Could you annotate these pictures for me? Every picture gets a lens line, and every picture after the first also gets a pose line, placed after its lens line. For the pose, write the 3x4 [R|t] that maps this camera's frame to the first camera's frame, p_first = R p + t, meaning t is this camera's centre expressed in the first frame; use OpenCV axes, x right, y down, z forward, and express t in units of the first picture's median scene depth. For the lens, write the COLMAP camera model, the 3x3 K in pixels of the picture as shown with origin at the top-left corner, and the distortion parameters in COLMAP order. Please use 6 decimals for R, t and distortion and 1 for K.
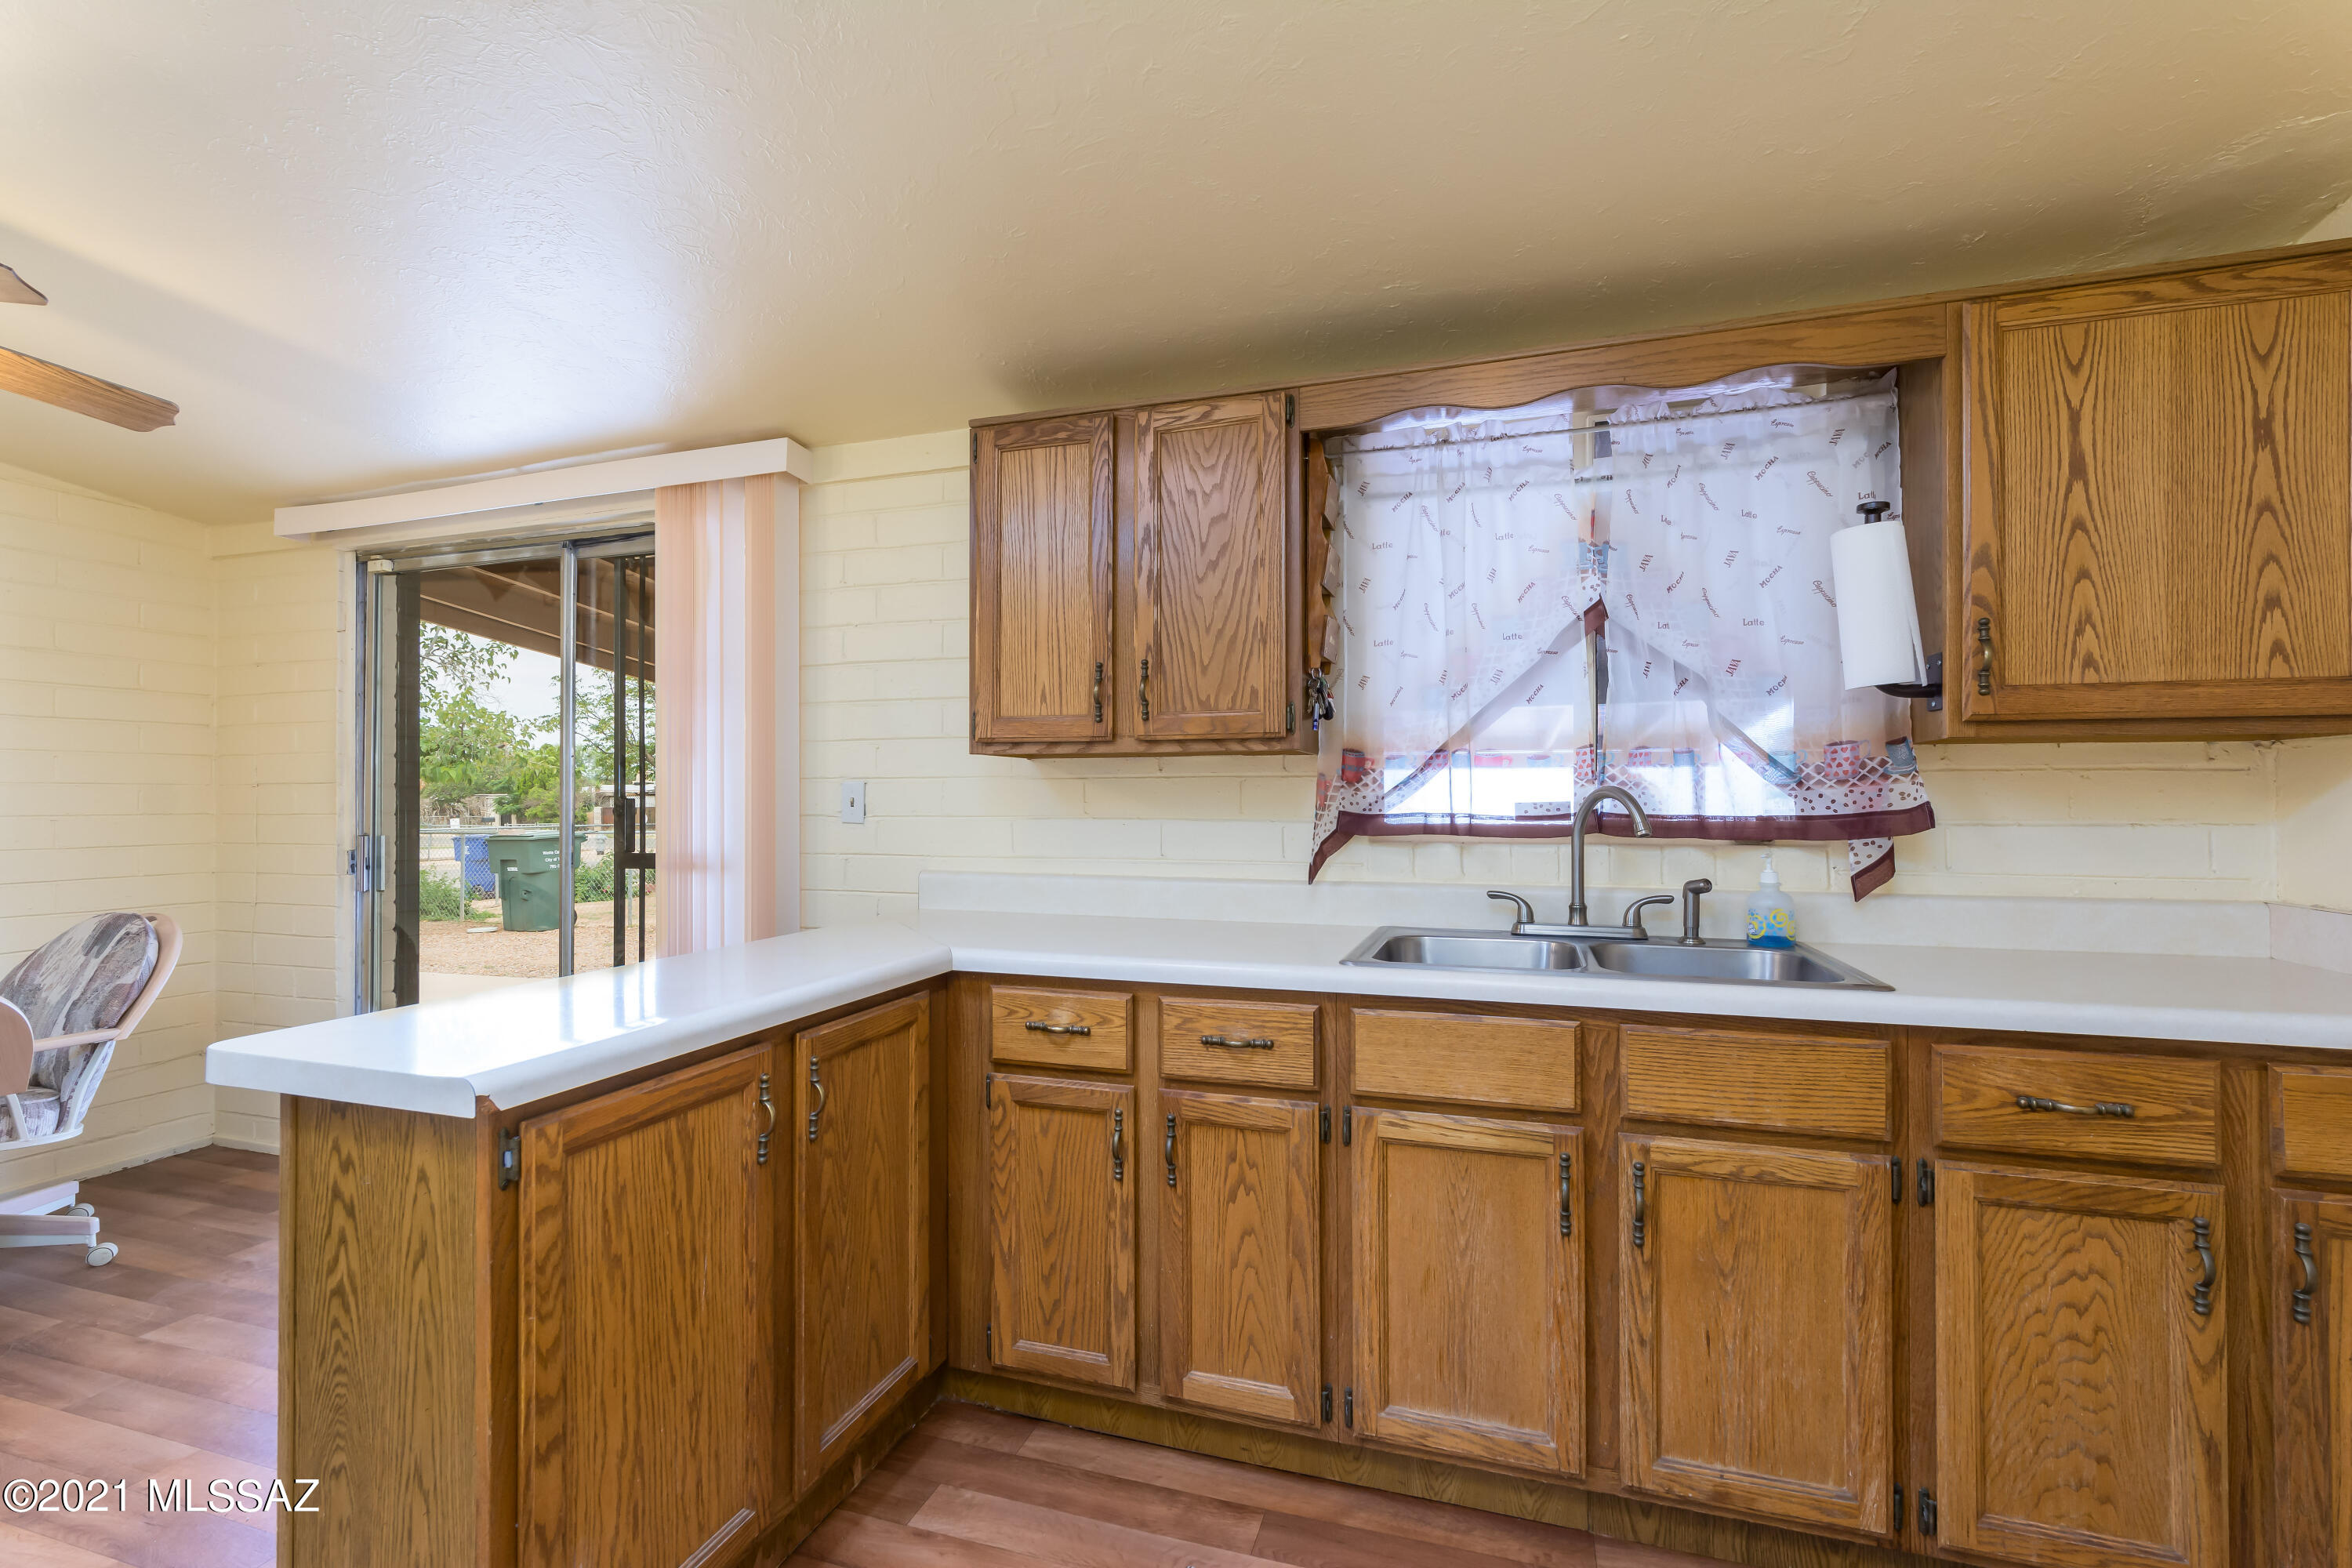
lens RADIAL K [[1024.2, 0, 1186.7], [0, 1024.2, 786.6], [0, 0, 1]] dist [-0.001075, 0.002033]
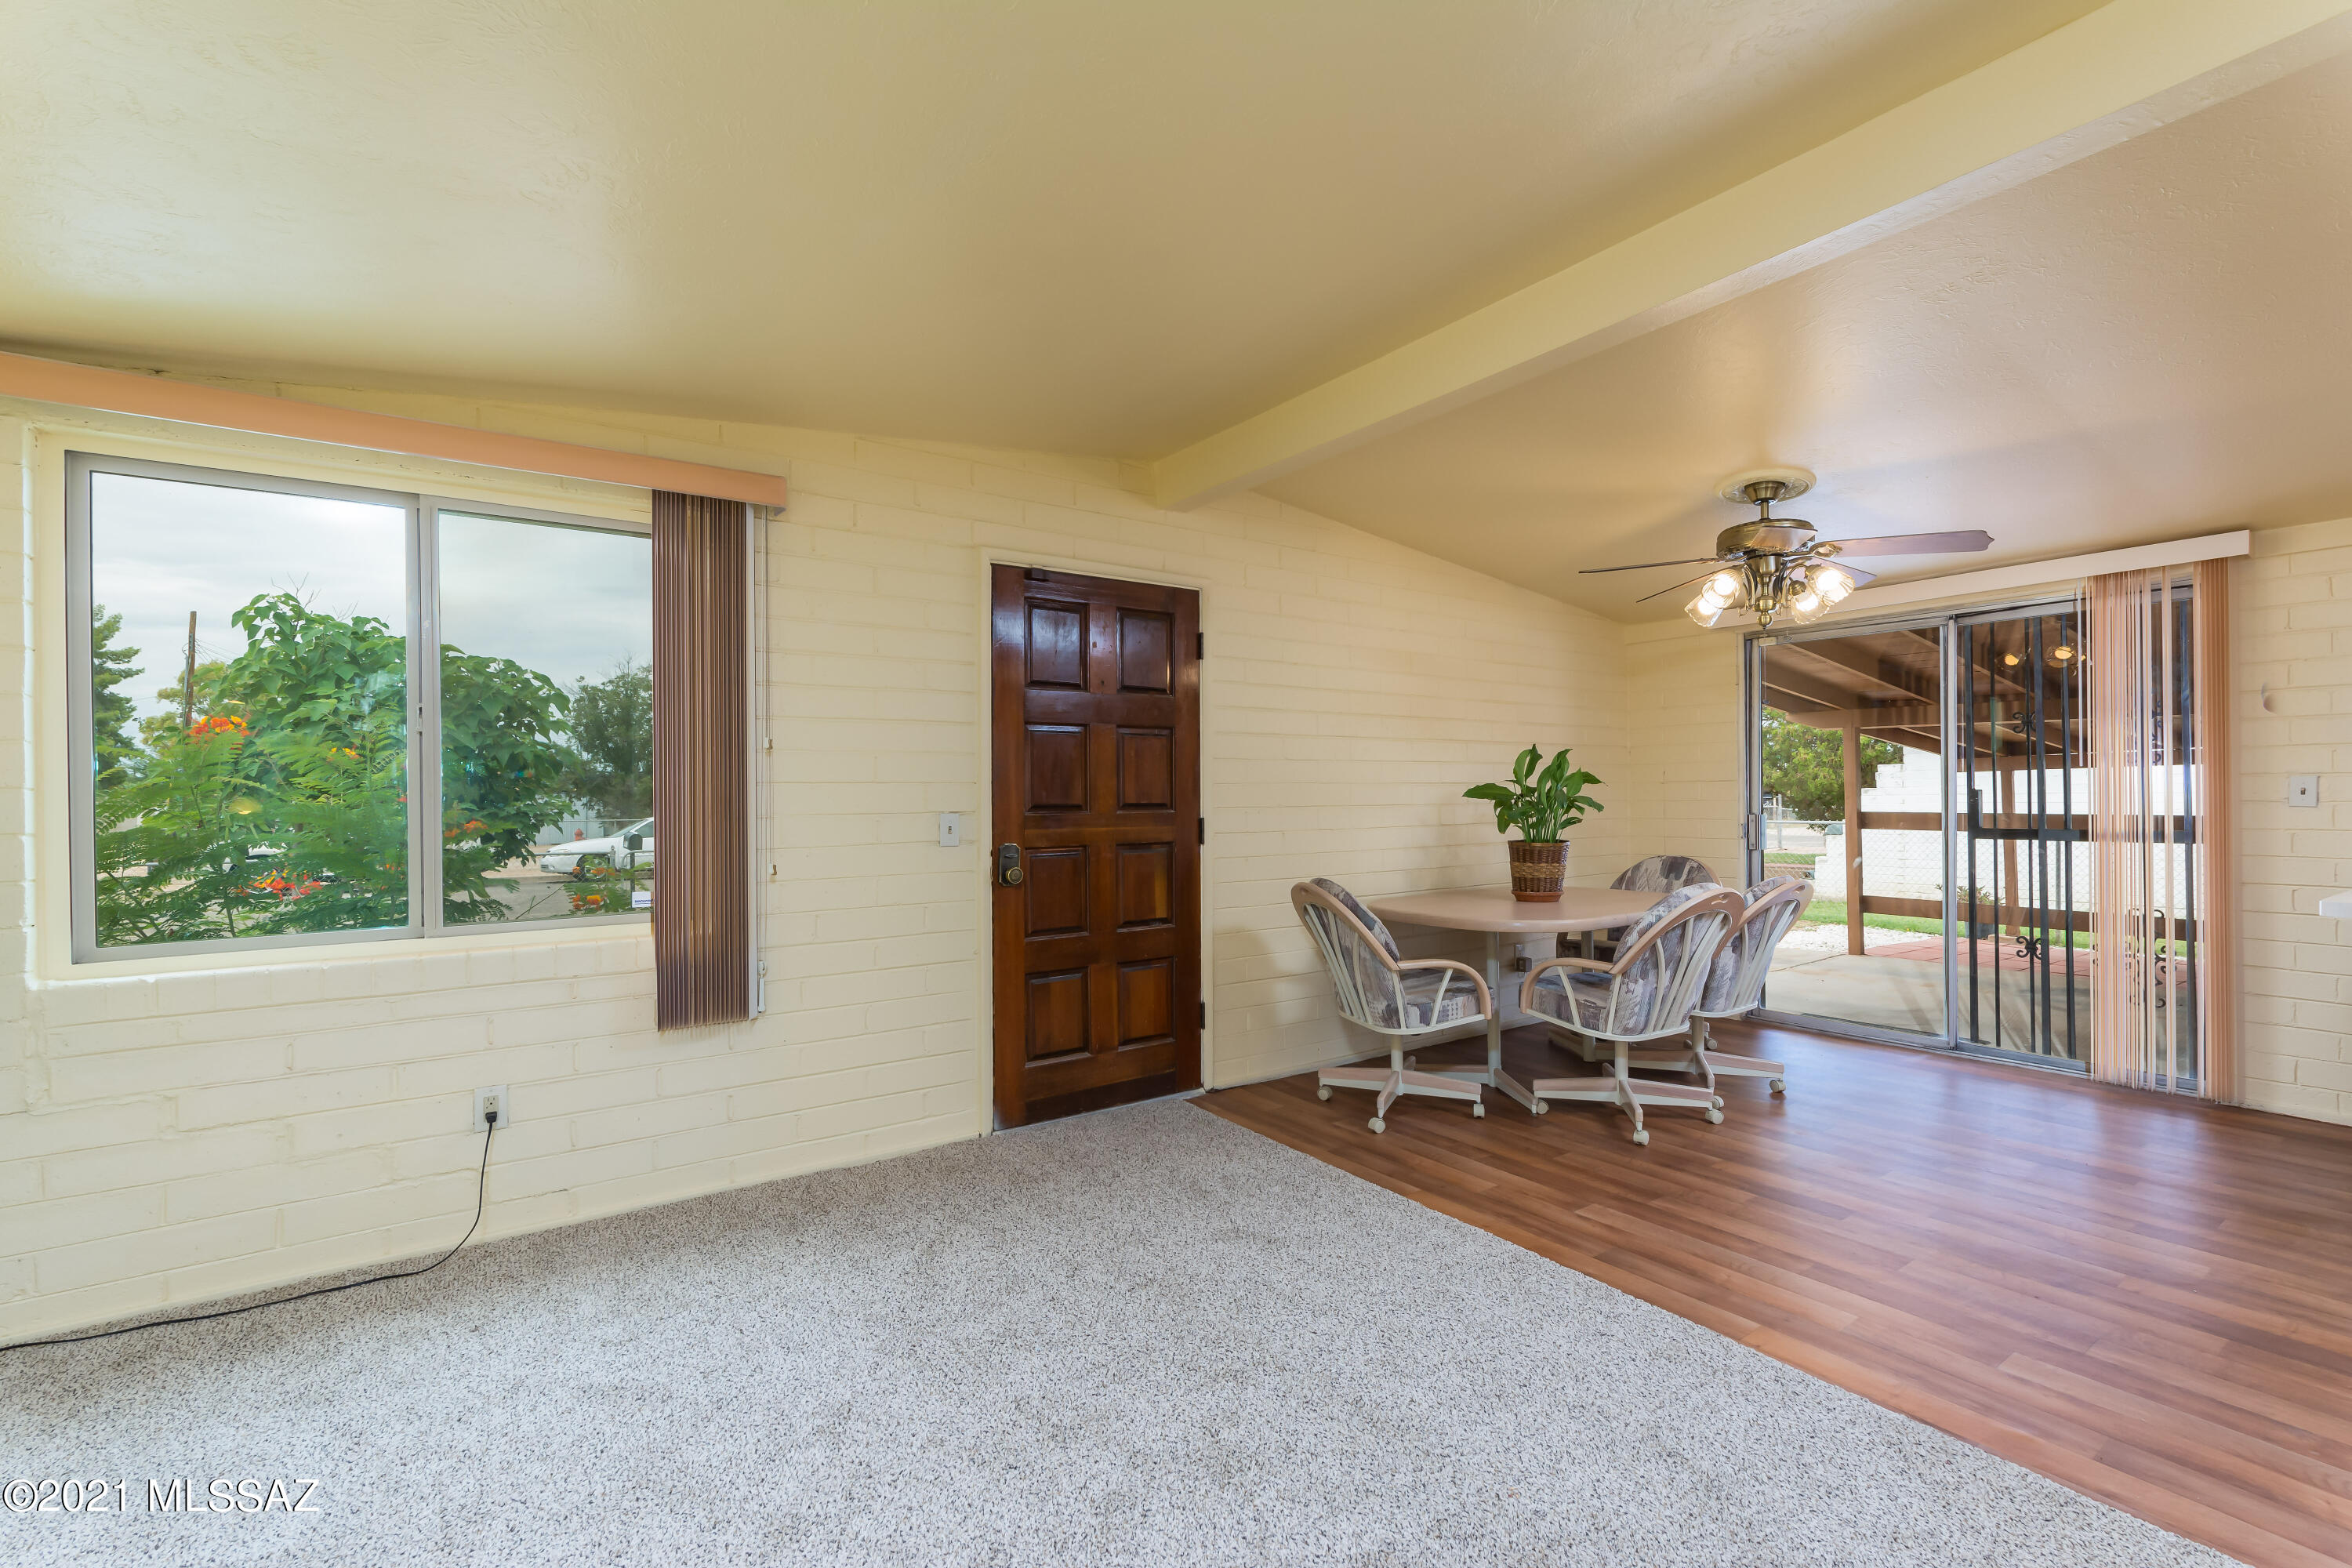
lens RADIAL K [[1024.2, 0, 1171.6], [0, 1024.2, 789.9], [0, 0, 1]] dist [-0.001075, 0.002033]
pose [[0.795176, -0.003947, -0.606366, -1.052959], [0.010686, 0.999915, 0.007505, -0.016986], [0.606285, -0.012447, 0.795150, -1.475899]]
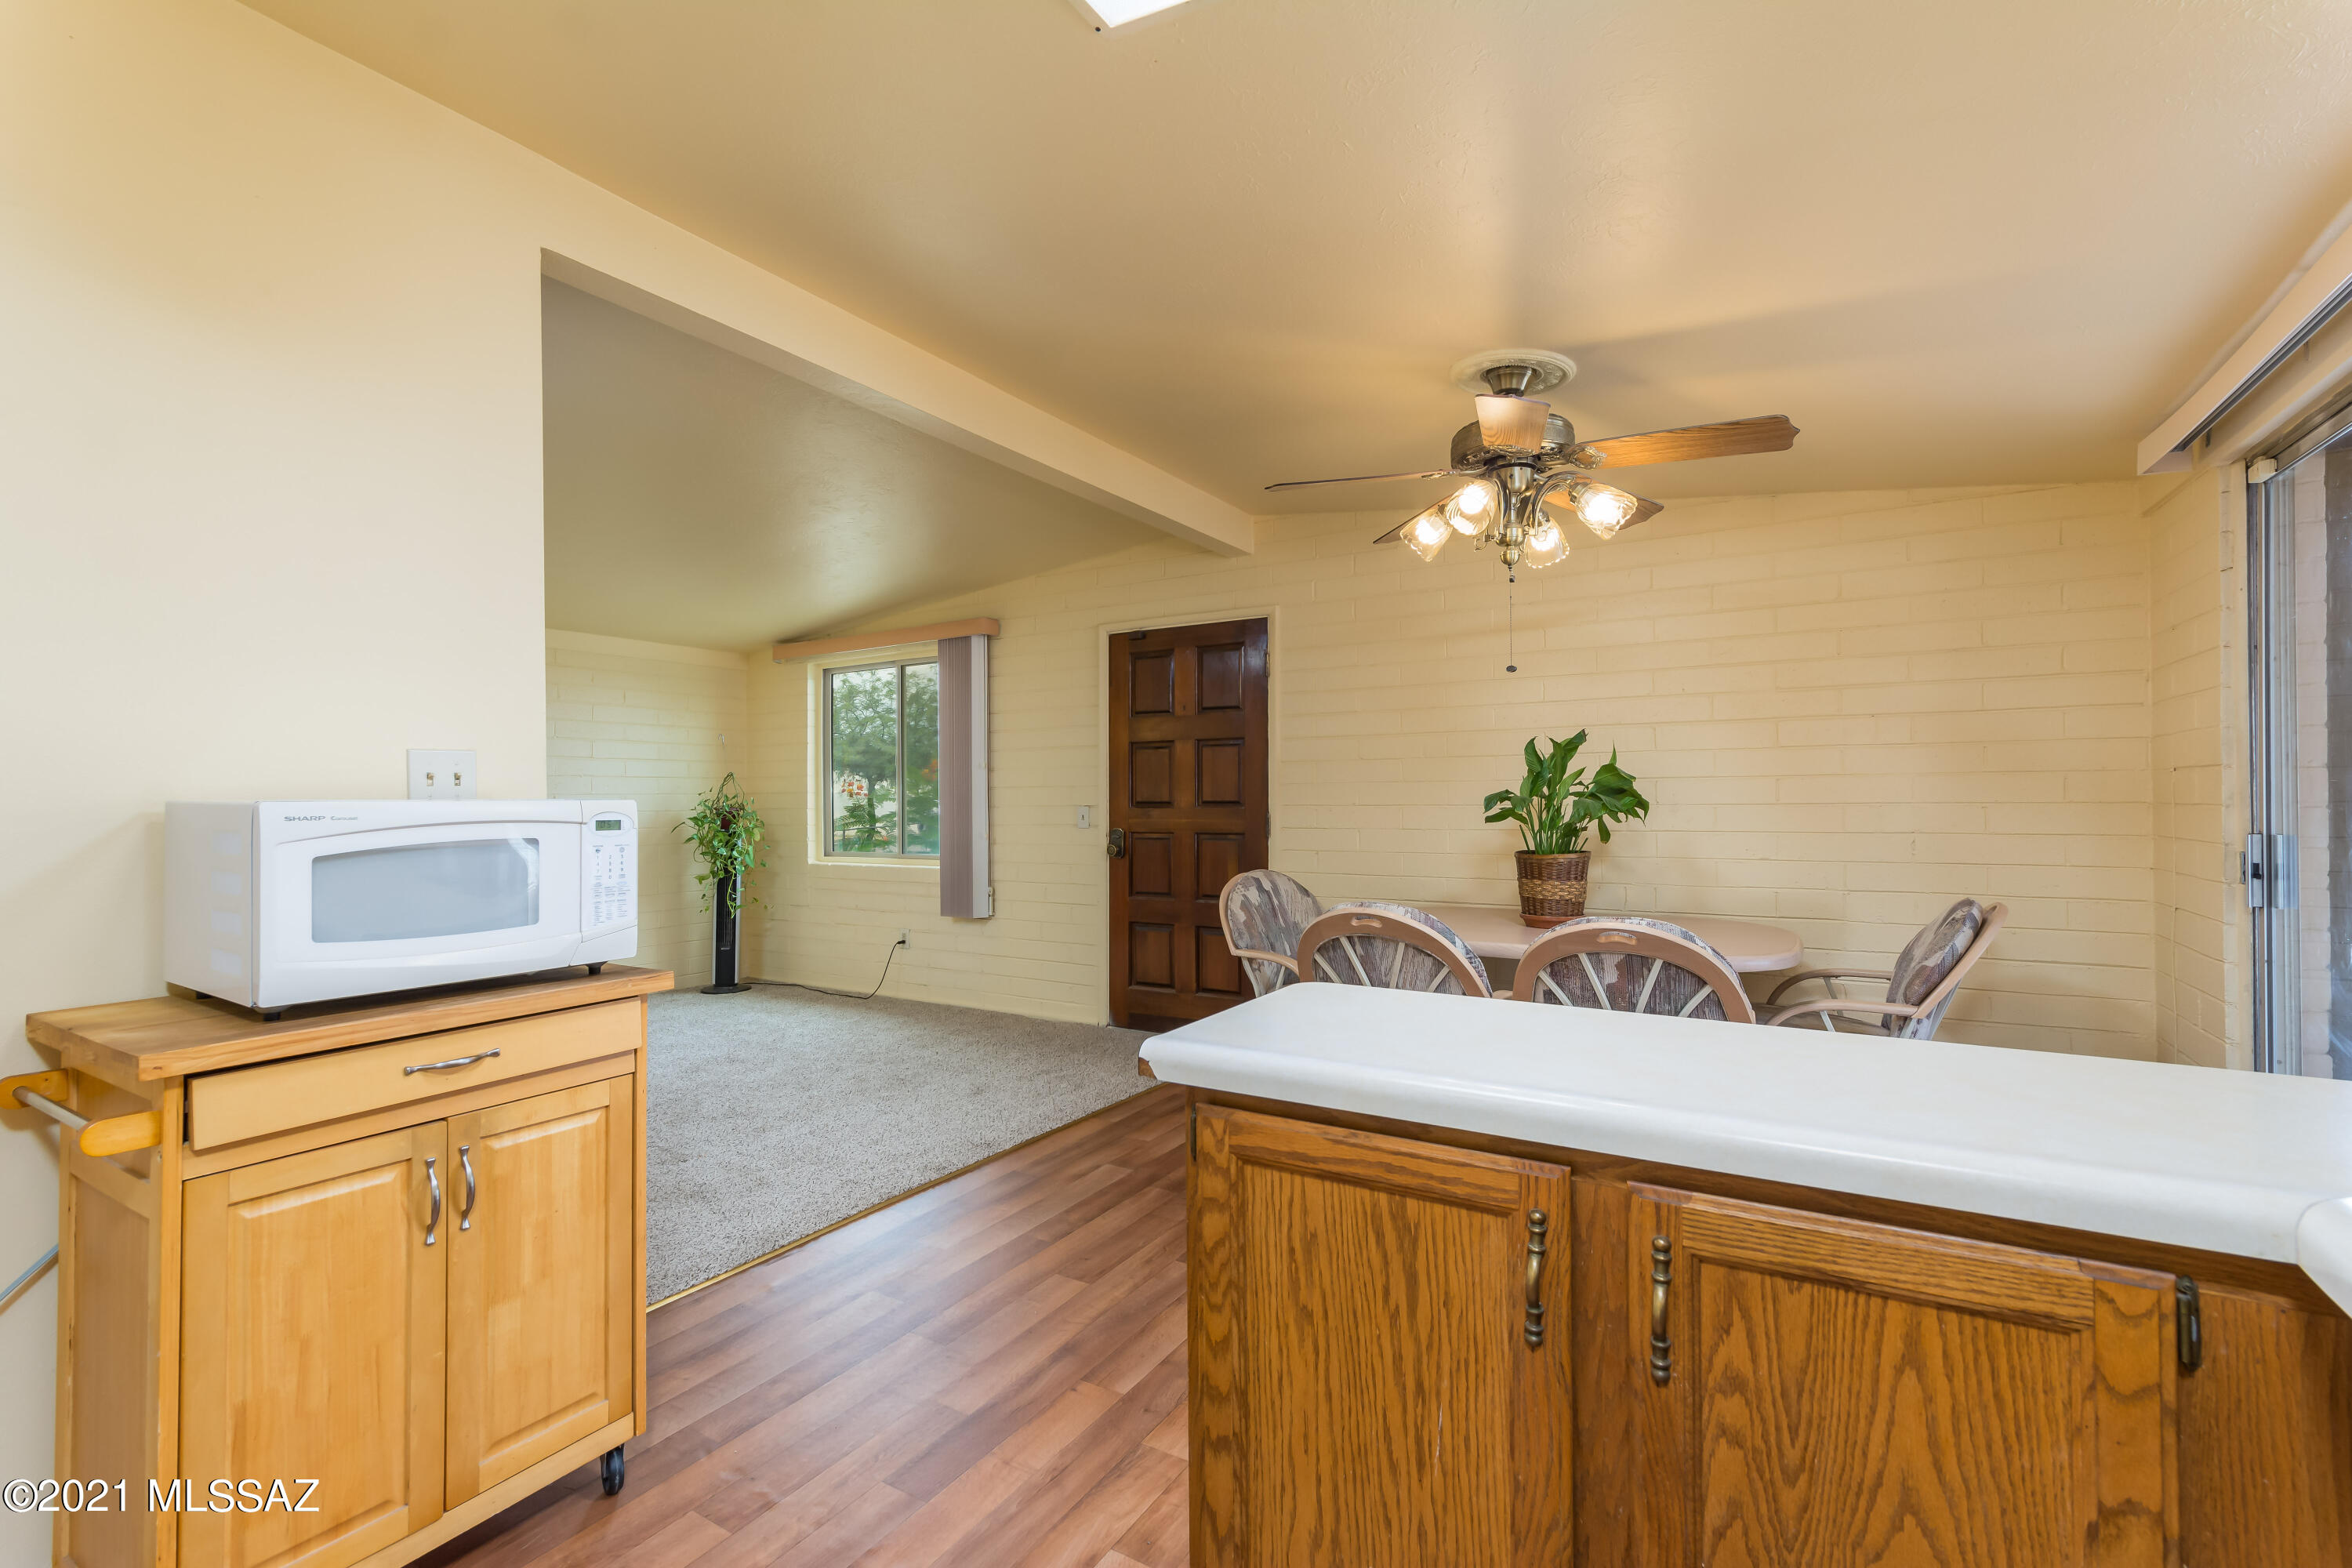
lens RADIAL K [[1024.2, 0, 1158.8], [0, 1024.2, 783.4], [0, 0, 1]] dist [-0.001075, 0.002033]
pose [[-0.238479, -0.006547, -0.971126, 0.208101], [0.017763, 0.999781, -0.011103, 0.007849], [0.970985, -0.019898, -0.238310, 0.678094]]
